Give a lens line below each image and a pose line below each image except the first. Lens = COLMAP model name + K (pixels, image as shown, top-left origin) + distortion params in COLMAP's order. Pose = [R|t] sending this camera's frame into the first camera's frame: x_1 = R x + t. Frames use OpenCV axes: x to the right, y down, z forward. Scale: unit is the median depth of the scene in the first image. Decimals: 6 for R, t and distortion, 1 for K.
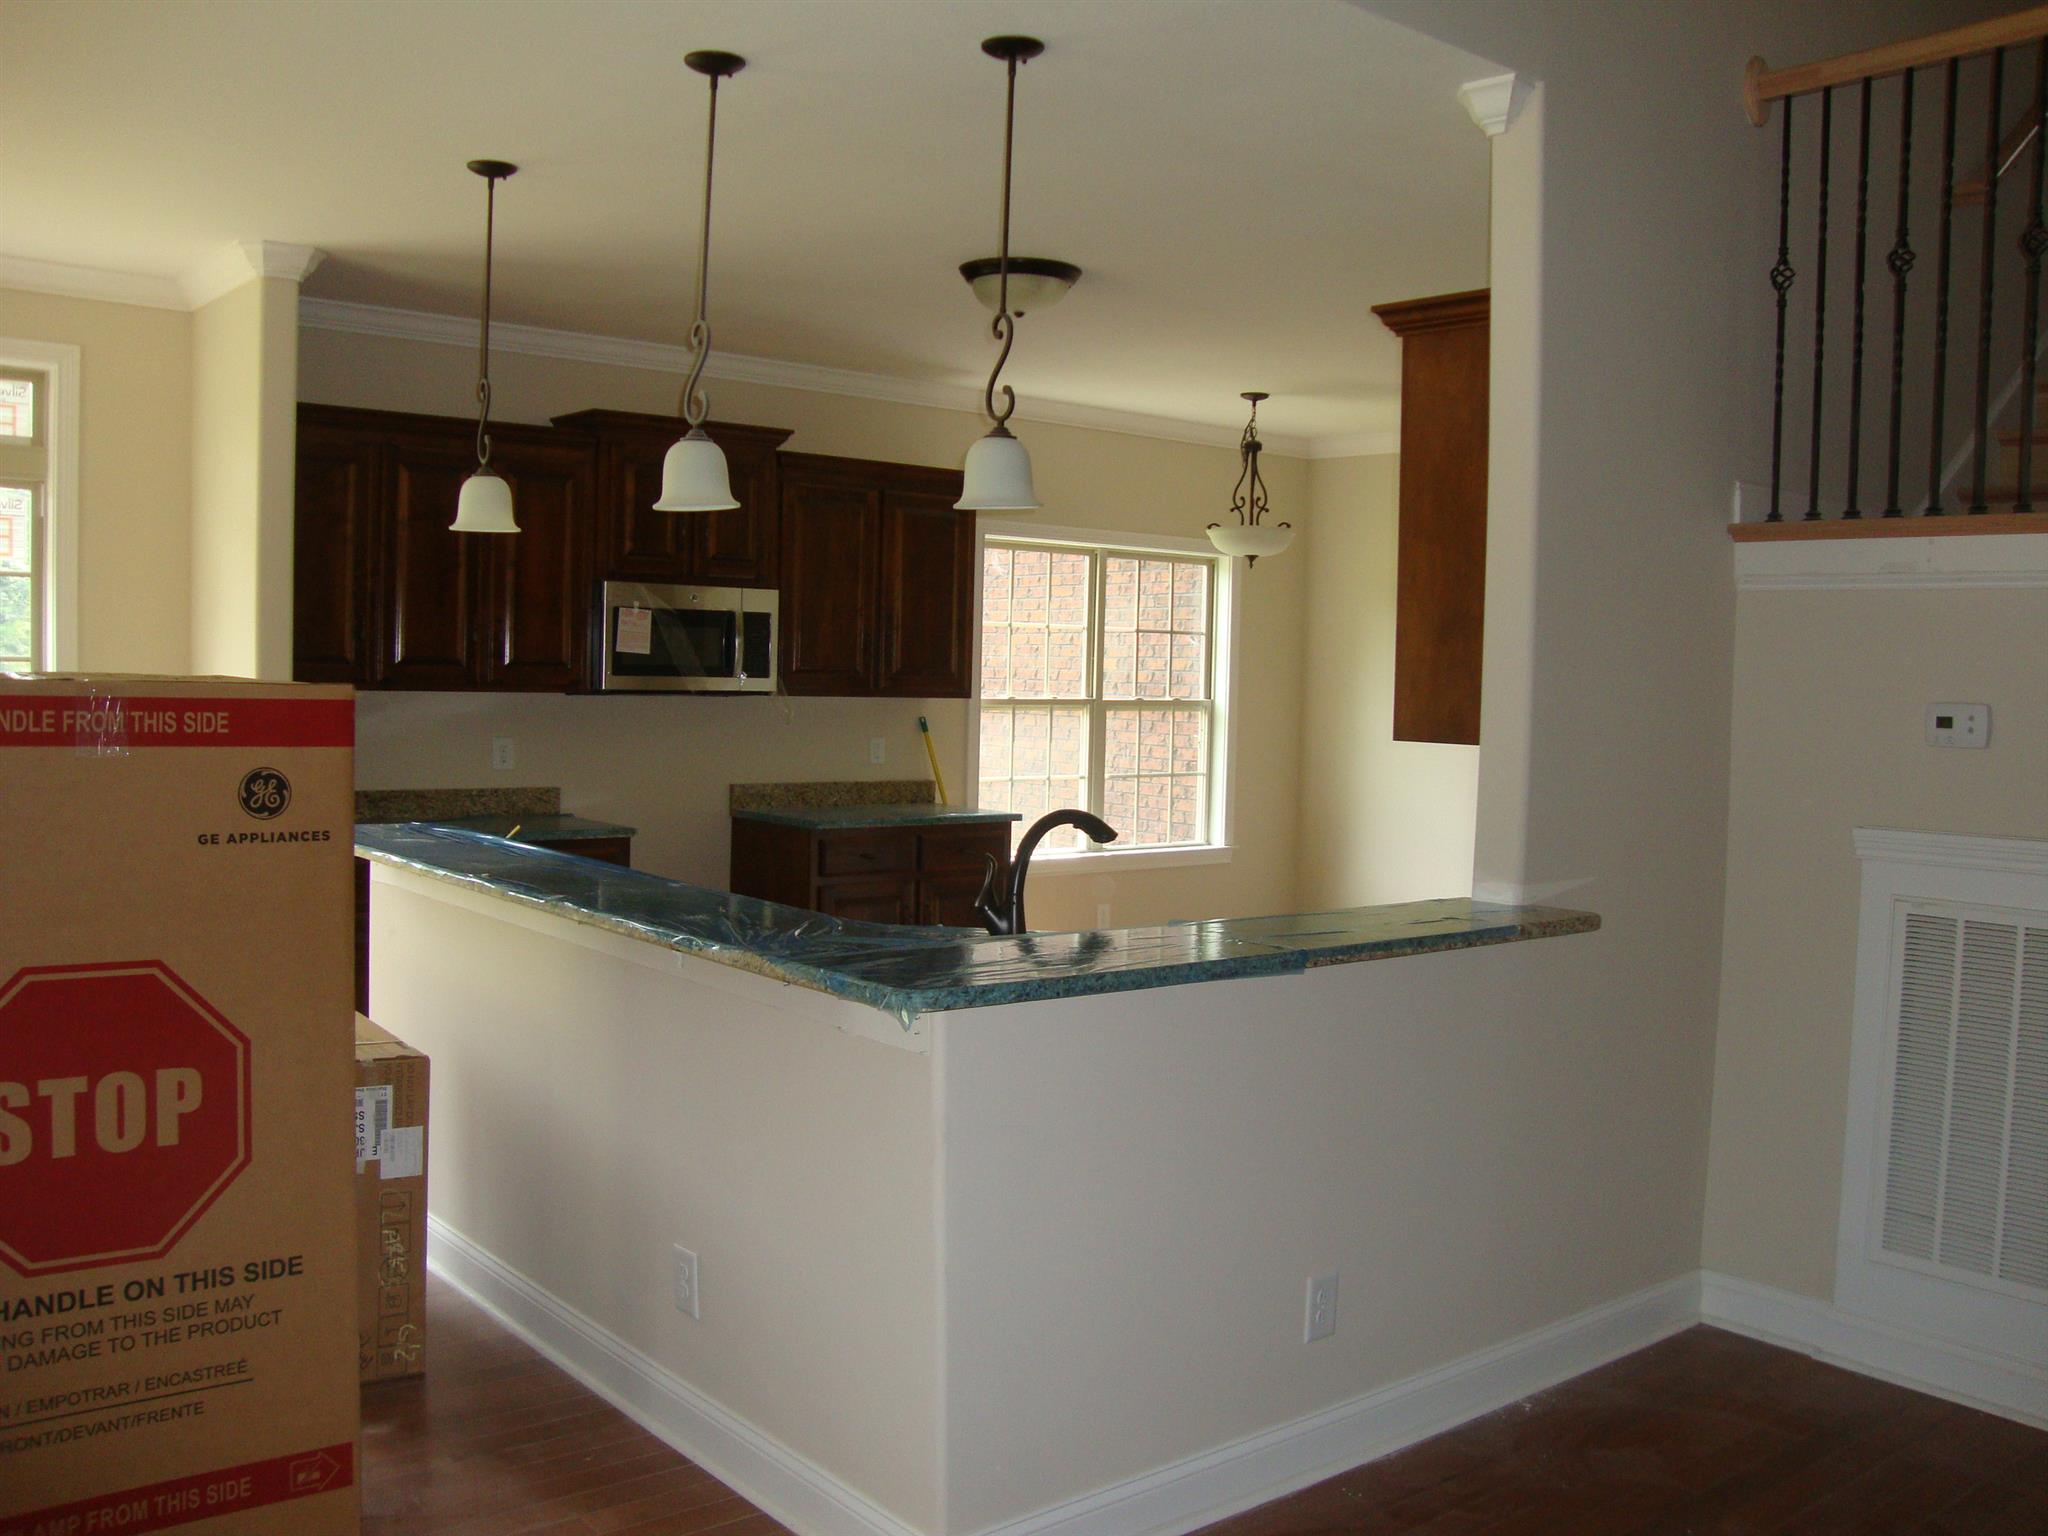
lens RADIAL K [[1838.9, 0, 1050.6], [0, 1838.9, 778.8], [0, 0, 1]] dist [-0.212922, 0.201479]
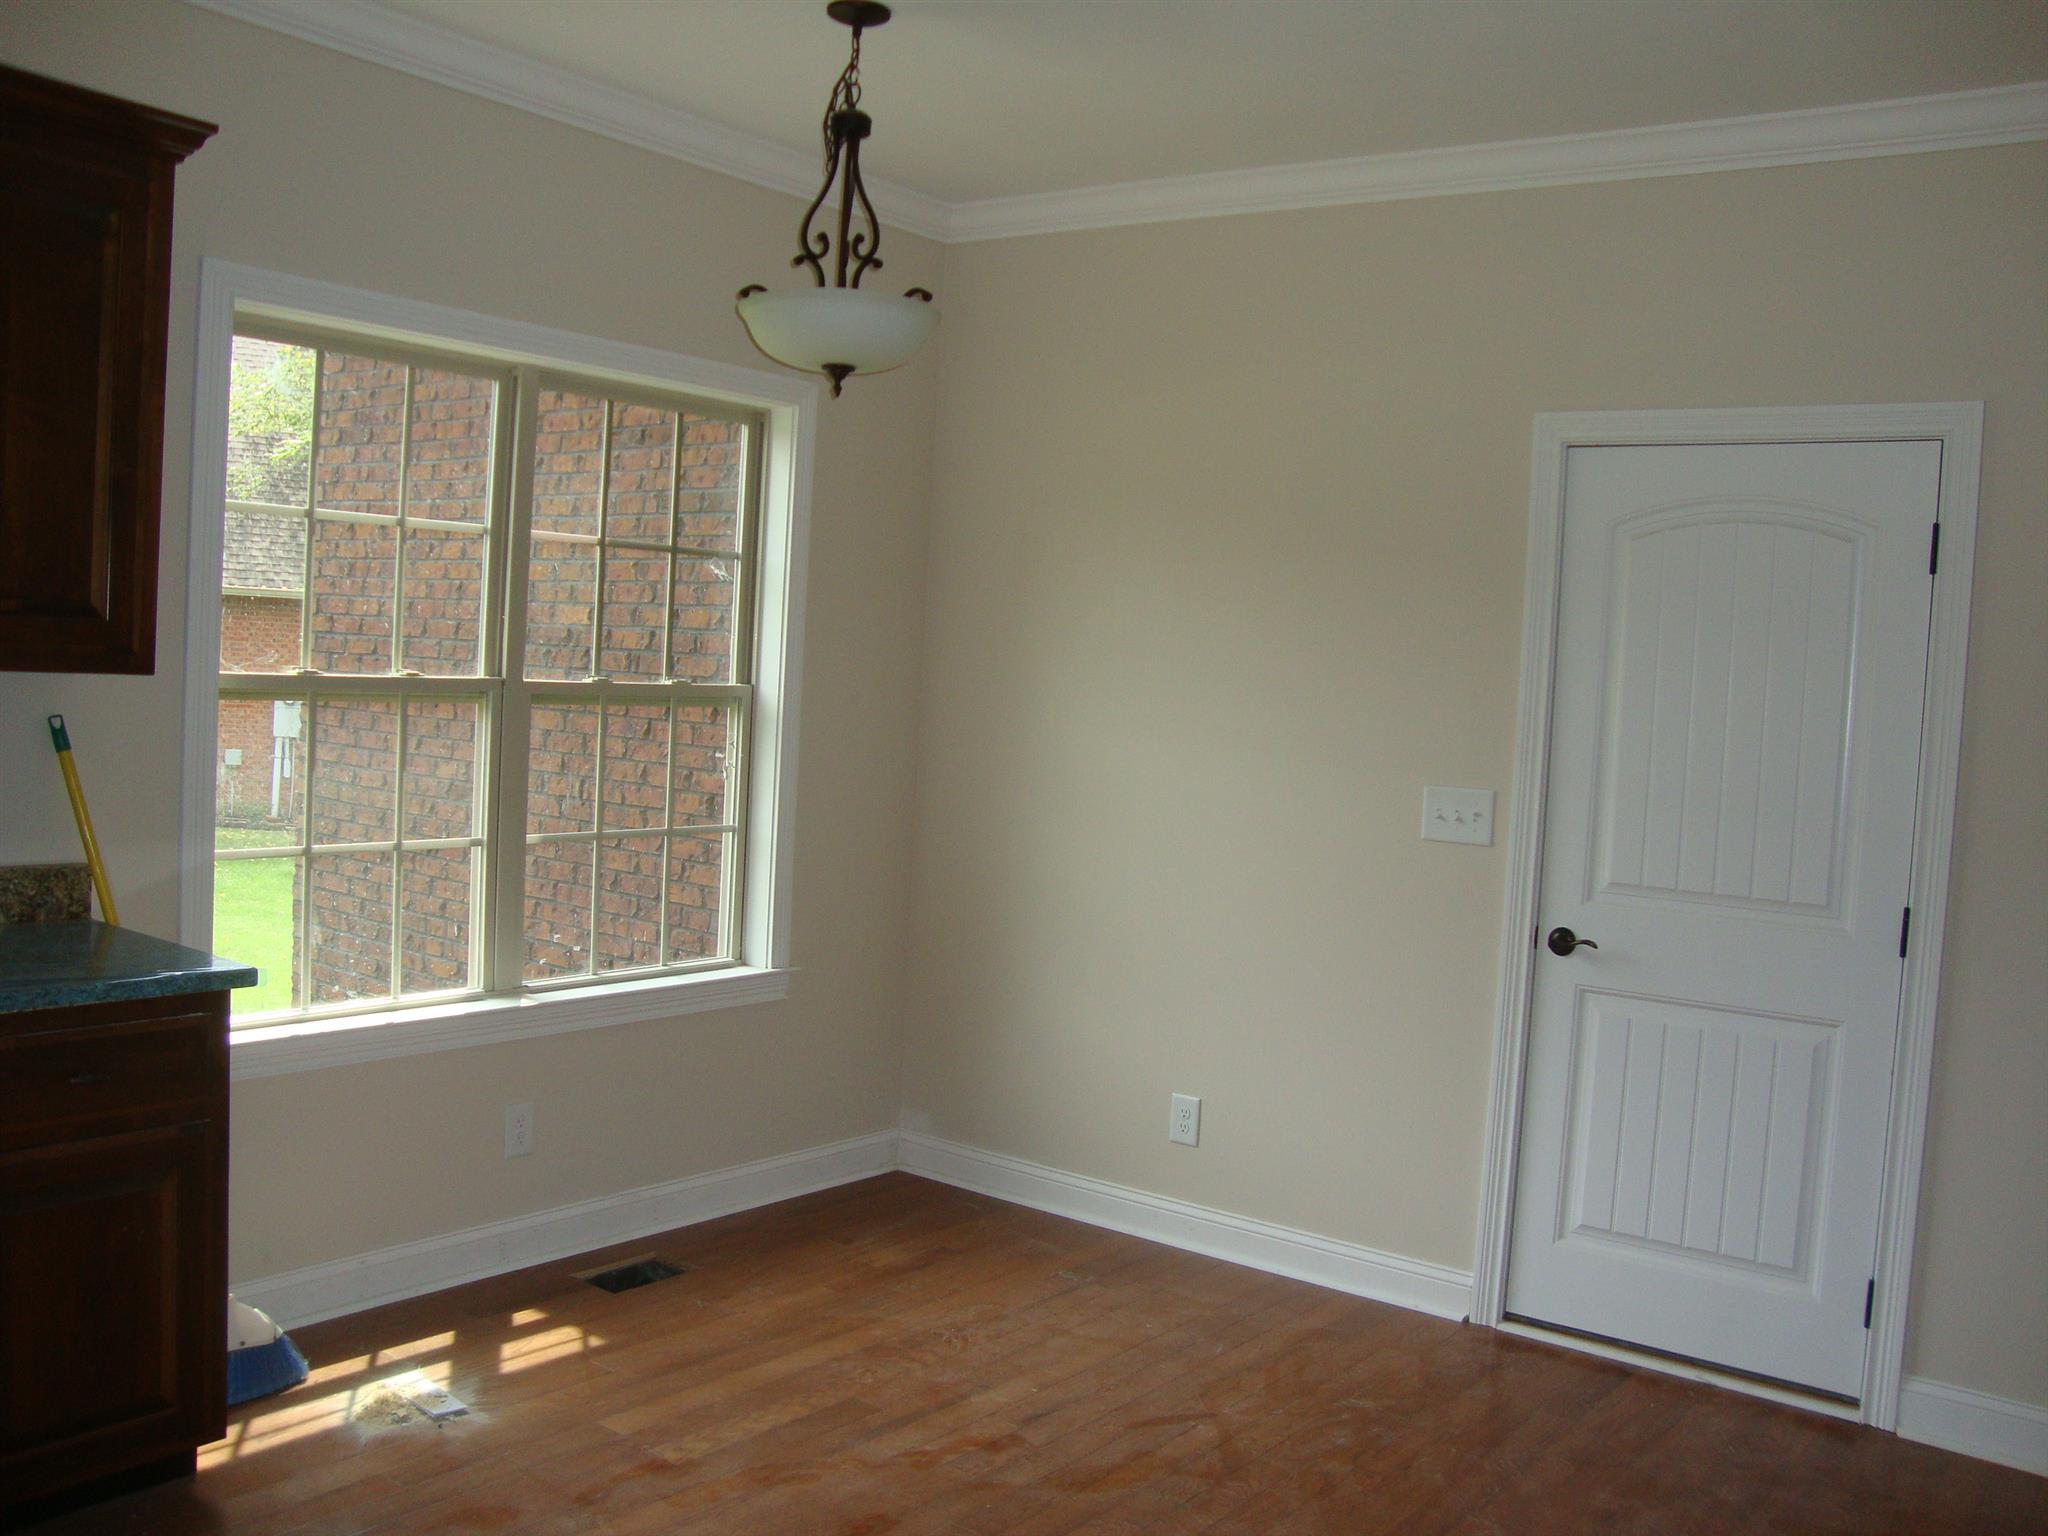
lens RADIAL K [[1838.9, 0, 1050.6], [0, 1838.9, 778.8], [0, 0, 1]] dist [-0.212922, 0.201479]
pose [[0.973161, 0.015069, 0.229630, 0.055163], [-0.017966, 0.999783, 0.010529, -0.025448], [-0.229422, -0.014372, 0.973221, 0.510443]]
